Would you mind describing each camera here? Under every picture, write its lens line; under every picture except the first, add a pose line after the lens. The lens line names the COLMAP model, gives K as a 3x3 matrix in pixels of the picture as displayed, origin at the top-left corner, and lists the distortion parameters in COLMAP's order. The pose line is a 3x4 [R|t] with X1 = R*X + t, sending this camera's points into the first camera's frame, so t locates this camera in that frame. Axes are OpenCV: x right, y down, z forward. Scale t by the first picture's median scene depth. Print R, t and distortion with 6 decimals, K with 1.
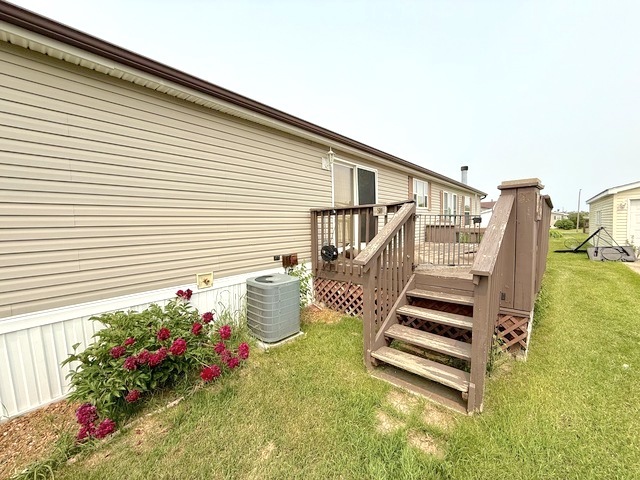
lens RADIAL K [[250.2, 0, 320.5], [0, 250.2, 240.9], [0, 0, 1]] dist [-0.013209, -0.000260]
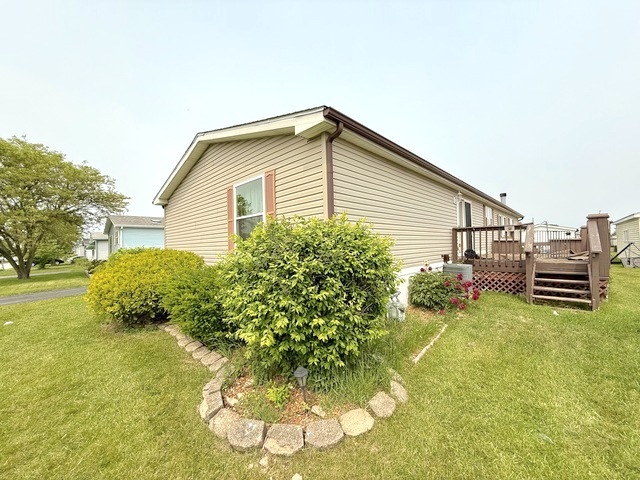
lens RADIAL K [[250.2, 0, 319.6], [0, 250.2, 241.1], [0, 0, 1]] dist [-0.013209, -0.000260]
pose [[0.999154, 0.005044, -0.040812, -0.682690], [-0.008262, 0.996835, -0.079064, 0.078245], [0.040284, 0.079334, 0.996034, -0.539232]]
